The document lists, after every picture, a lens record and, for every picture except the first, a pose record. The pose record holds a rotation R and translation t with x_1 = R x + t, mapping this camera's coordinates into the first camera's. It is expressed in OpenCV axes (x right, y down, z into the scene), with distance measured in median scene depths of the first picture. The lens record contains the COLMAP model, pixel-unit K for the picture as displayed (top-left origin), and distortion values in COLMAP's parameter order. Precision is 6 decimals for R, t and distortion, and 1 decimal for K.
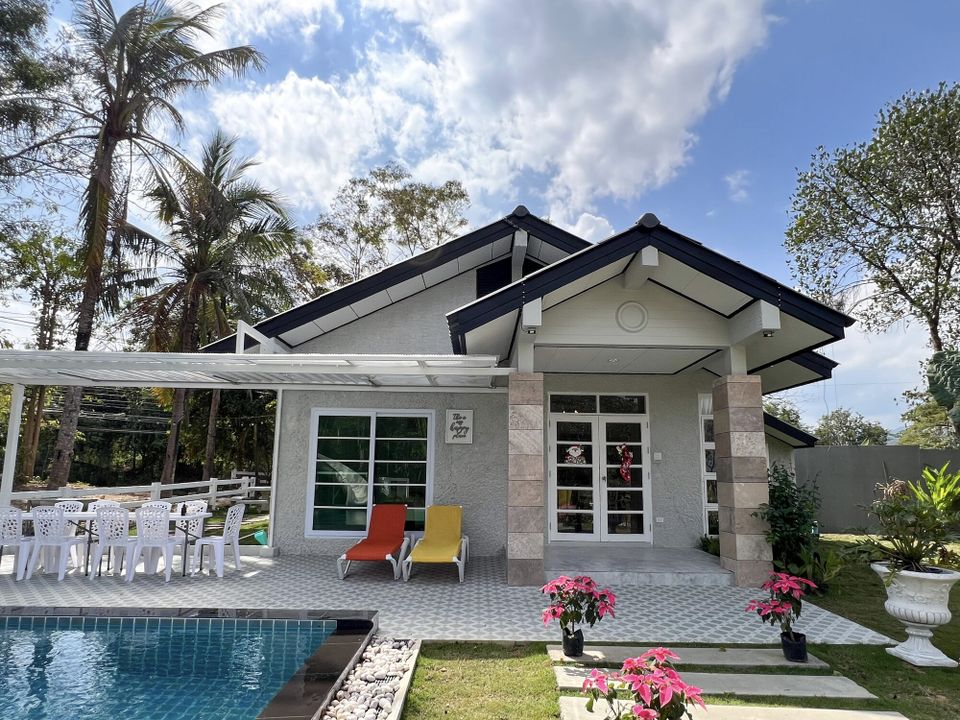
lens RADIAL K [[531.9, 0, 484.0], [0, 531.9, 401.7], [0, 0, 1]] dist [-0.007305, -0.000871]
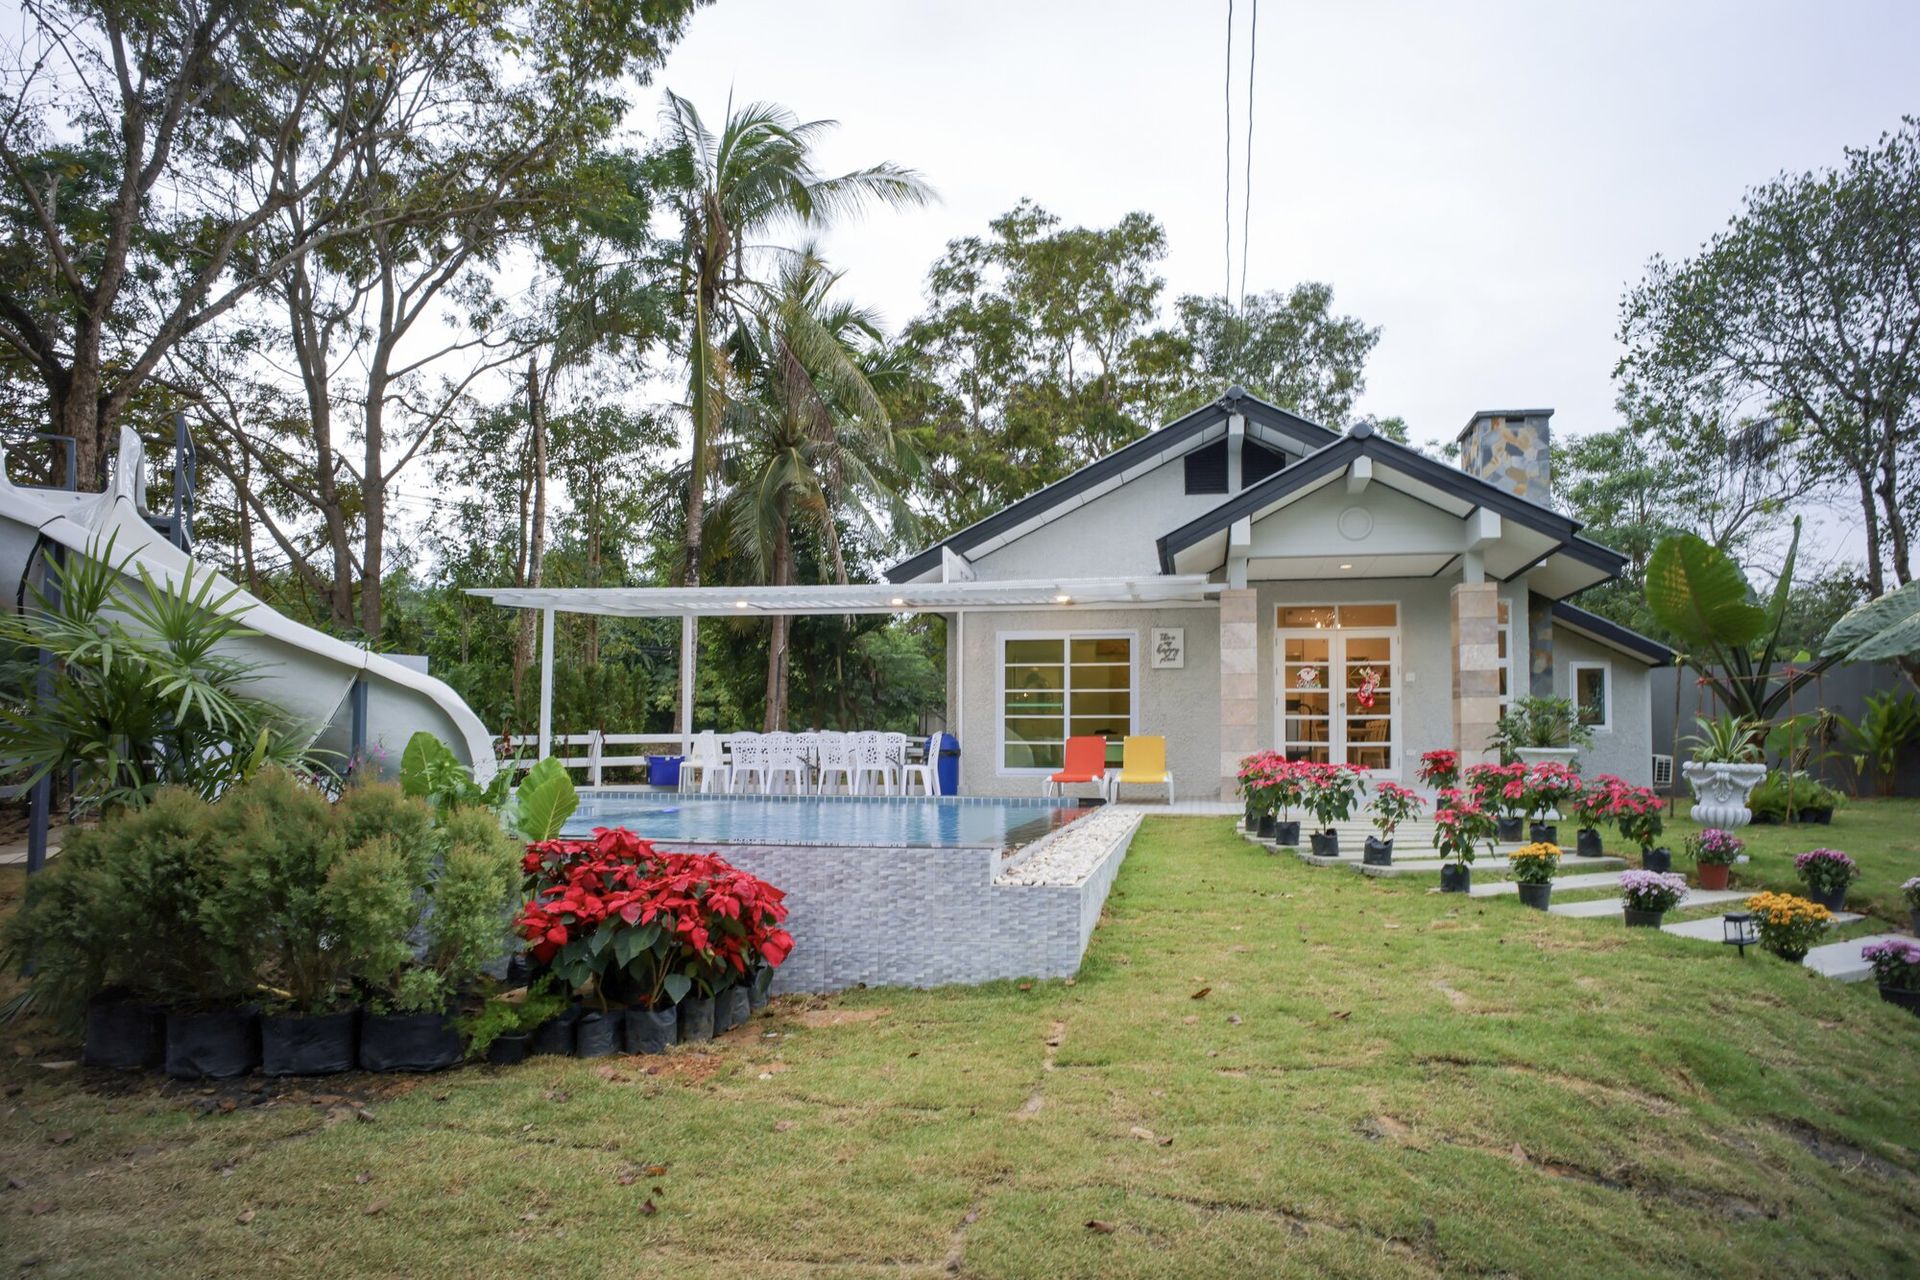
lens RADIAL K [[1167.1, 0, 961.5], [0, 1167.1, 719.2], [0, 0, 1]] dist [-0.060723, 0.049466]
pose [[0.977708, -0.015668, -0.209383, 0.019909], [0.036119, 0.994897, 0.094210, -0.028006], [0.206838, -0.099672, 0.973285, -0.908170]]
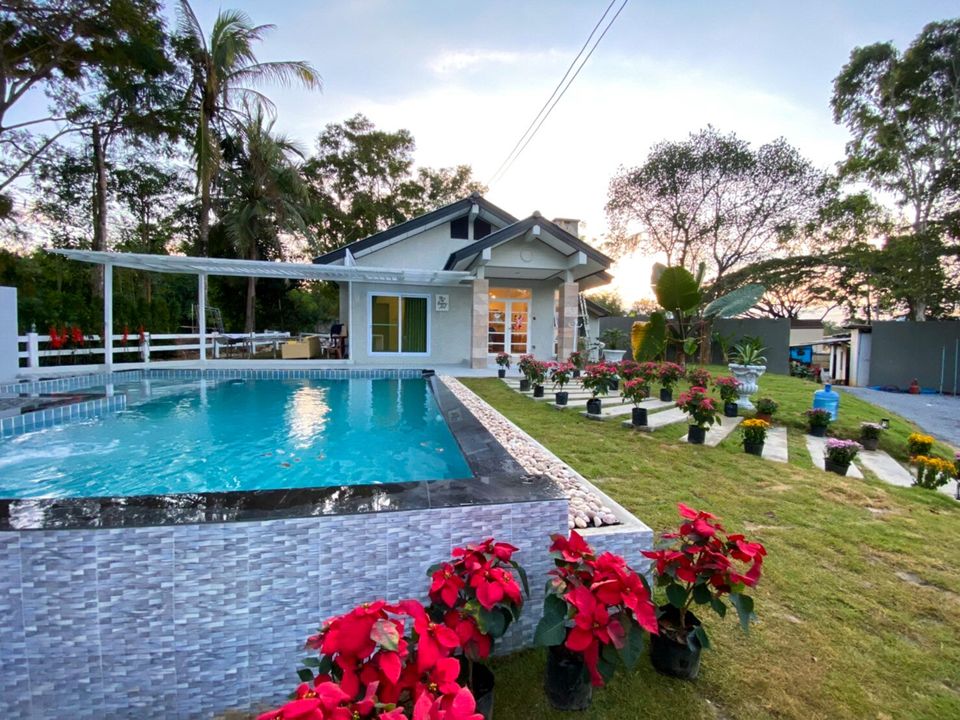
lens RADIAL K [[384.6, 0, 476.1], [0, 384.6, 360.4], [0, 0, 1]] dist [0.024882, -0.023035]
pose [[0.985868, -0.005568, 0.167433, -0.168827], [-0.025388, 0.982938, 0.182176, -0.007629], [-0.165591, -0.183853, 0.968906, -0.503165]]
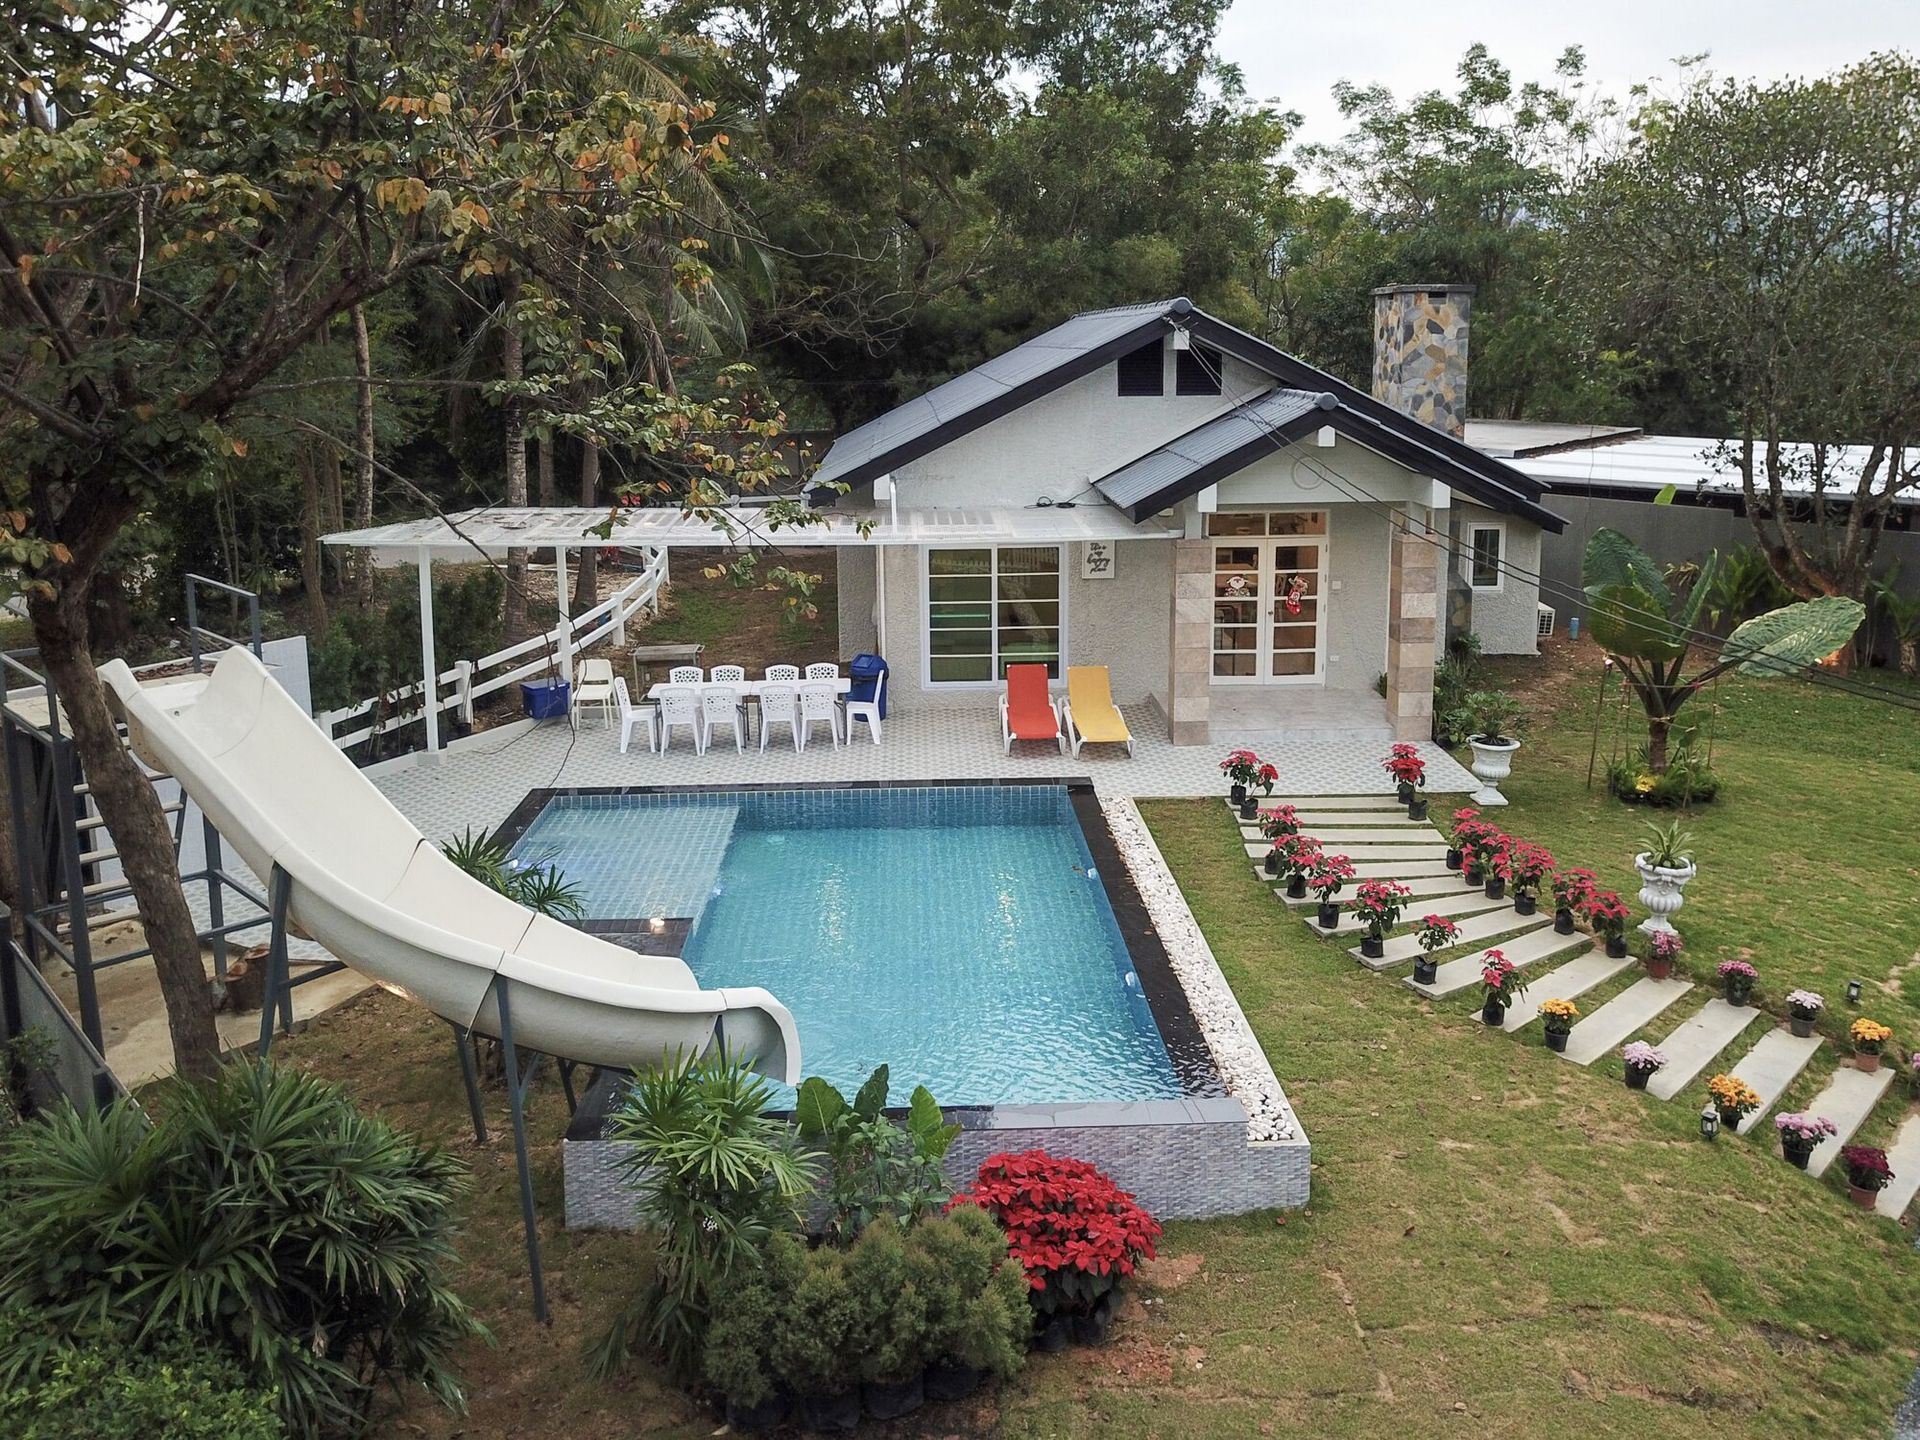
lens RADIAL K [[1506.0, 0, 951.7], [0, 1506.0, 592.1], [0, 0, 1]] dist [0.002581, -0.001953]
pose [[0.999549, -0.027844, 0.011219, -0.304634], [0.023377, 0.956439, 0.290996, -0.592505], [-0.018832, -0.290602, 0.956659, -1.260300]]
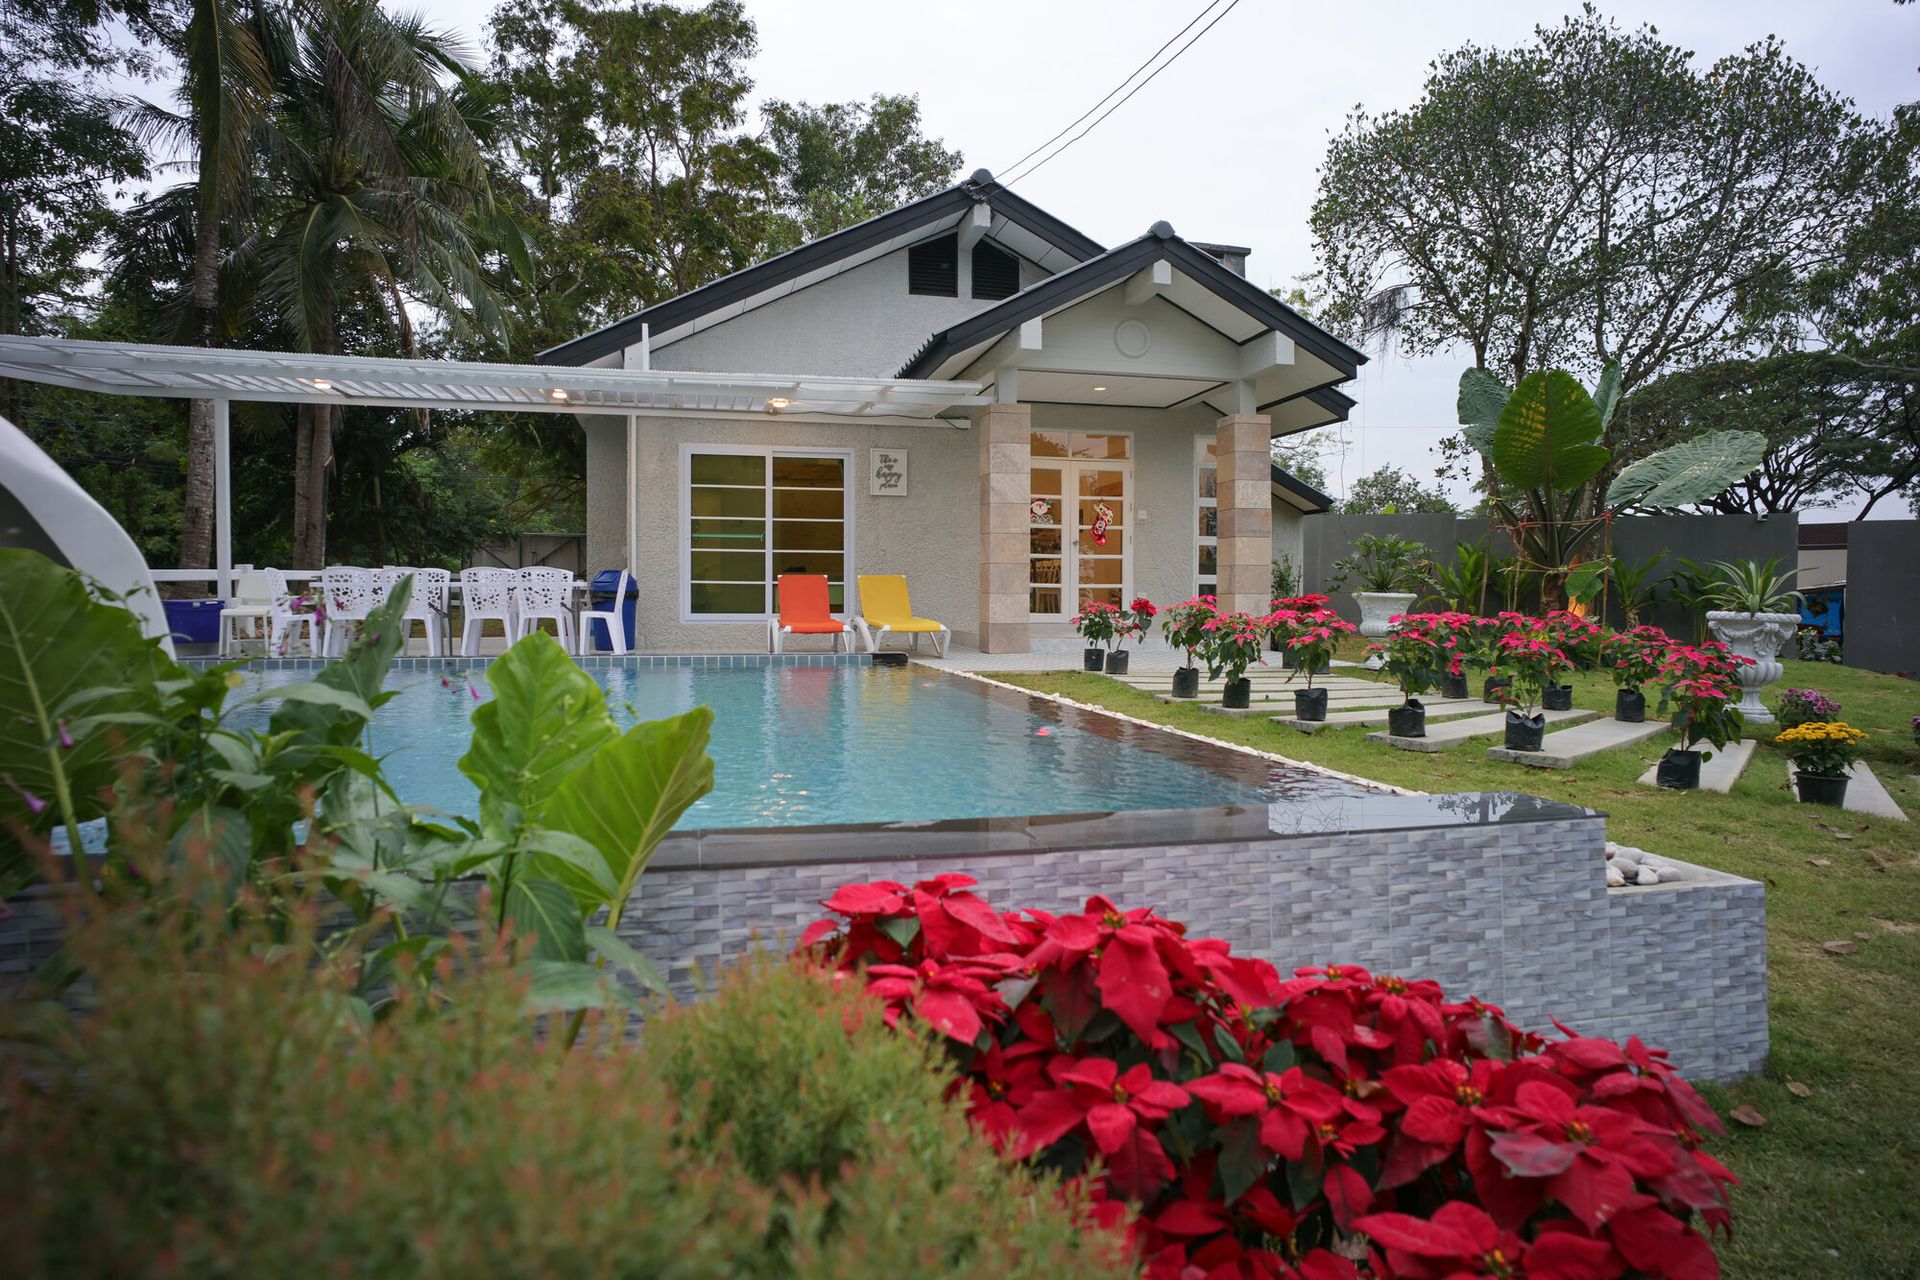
lens RADIAL K [[1128.6, 0, 962.6], [0, 1128.6, 629.2], [0, 0, 1]] dist [-0.058556, 0.050211]
pose [[0.974958, -0.015043, 0.221878, -0.295777], [-0.020984, 0.987036, 0.159123, 0.010845], [-0.221395, -0.159794, 0.962003, -0.549801]]
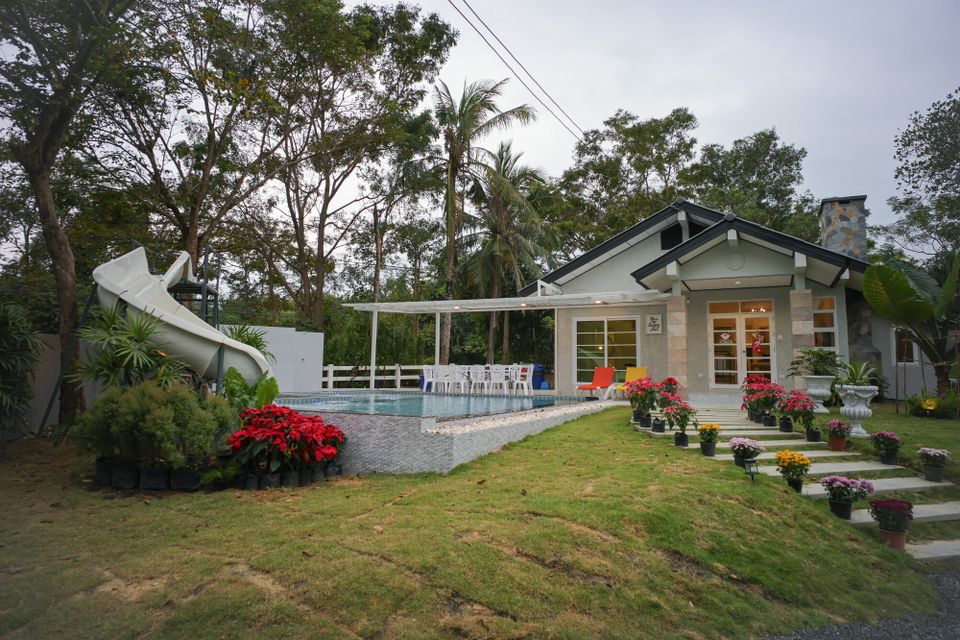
lens RADIAL K [[564.3, 0, 481.3], [0, 564.3, 314.6], [0, 0, 1]] dist [-0.058556, 0.050211]
pose [[0.889149, -0.048909, -0.454997, 0.294133], [0.059017, 0.998225, 0.008029, -0.034240], [0.453796, -0.033992, 0.890457, -0.915811]]
